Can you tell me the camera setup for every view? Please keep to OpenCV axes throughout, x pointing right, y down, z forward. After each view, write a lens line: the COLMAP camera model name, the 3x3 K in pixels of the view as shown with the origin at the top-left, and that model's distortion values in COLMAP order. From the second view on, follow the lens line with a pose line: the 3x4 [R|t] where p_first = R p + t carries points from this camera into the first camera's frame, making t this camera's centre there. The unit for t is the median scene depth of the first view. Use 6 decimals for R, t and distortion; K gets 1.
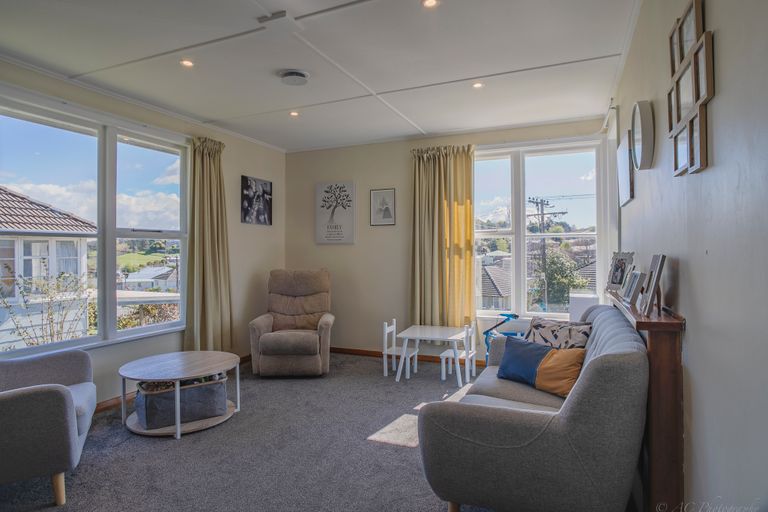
lens RADIAL K [[440.6, 0, 384.0], [0, 440.6, 251.8], [0, 0, 1]] dist [-0.055675, 0.037148]
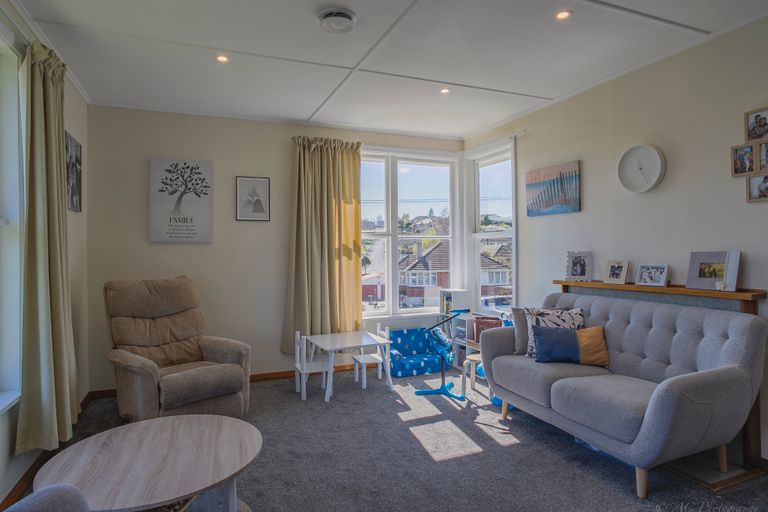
lens RADIAL K [[440.6, 0, 384.0], [0, 440.6, 251.8], [0, 0, 1]] dist [-0.055675, 0.037148]
pose [[0.697733, -0.000687, 0.716357, -0.455532], [0.005255, 0.999978, -0.004159, 0.002480], [-0.716338, 0.006666, 0.697721, 0.277034]]
